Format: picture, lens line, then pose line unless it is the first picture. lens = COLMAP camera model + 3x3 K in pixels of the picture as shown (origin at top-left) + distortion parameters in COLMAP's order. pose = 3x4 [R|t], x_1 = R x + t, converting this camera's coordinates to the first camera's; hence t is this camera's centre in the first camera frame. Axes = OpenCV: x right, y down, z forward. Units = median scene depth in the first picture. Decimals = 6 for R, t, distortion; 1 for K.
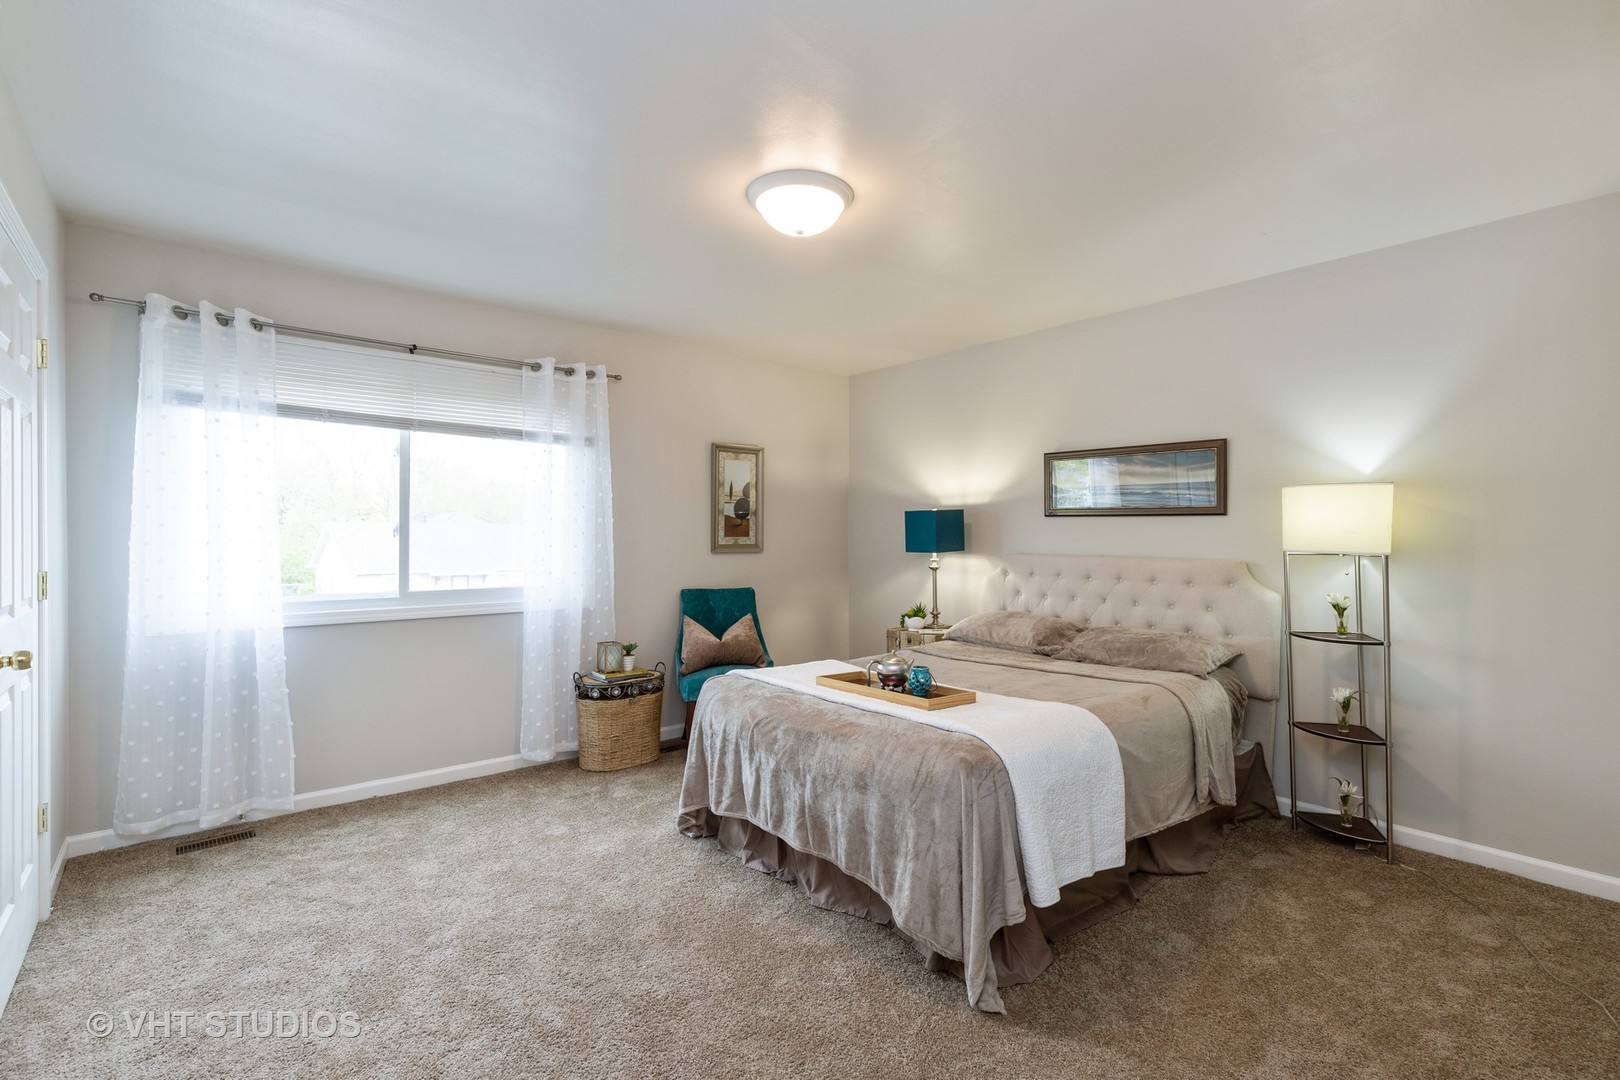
lens RADIAL K [[742.4, 0, 820.3], [0, 742.4, 534.3], [0, 0, 1]] dist [0.006484, -0.000488]
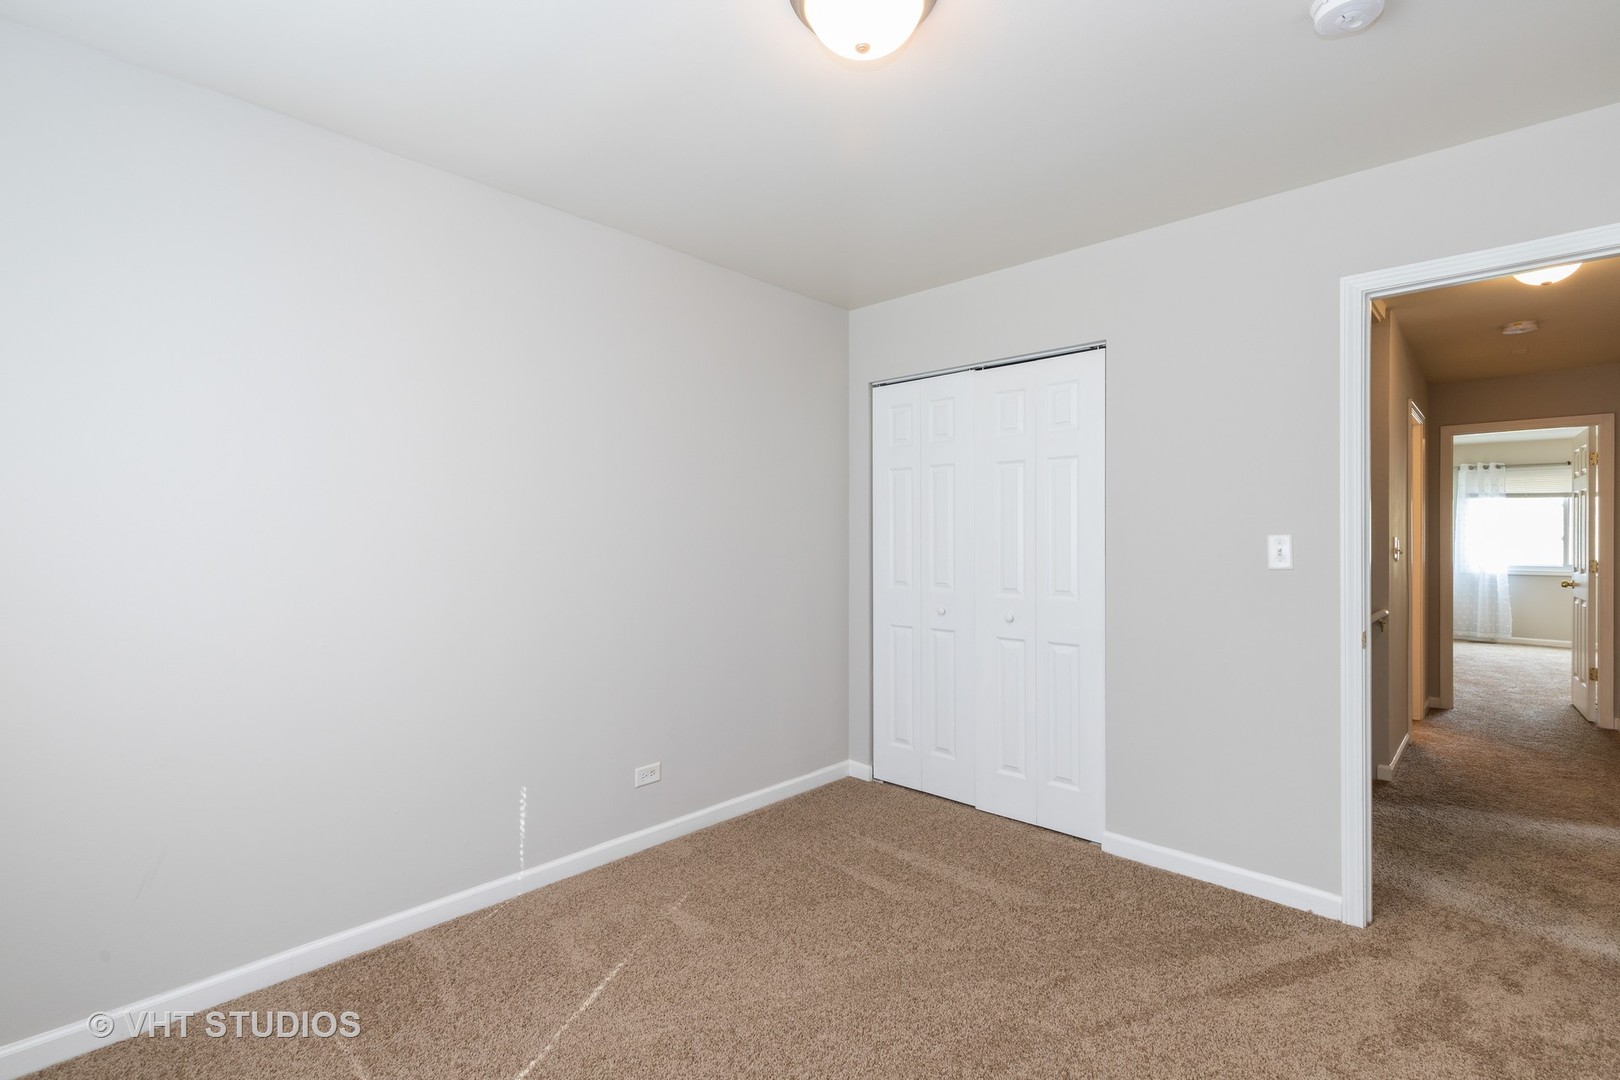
lens RADIAL K [[742.4, 0, 821.8], [0, 742.4, 525.6], [0, 0, 1]] dist [0.006484, -0.000488]
pose [[0.168617, 0.001040, -0.985681, 1.612956], [-0.000579, 0.999999, 0.000956, -0.058017], [0.985681, 0.000409, 0.168618, -2.019333]]
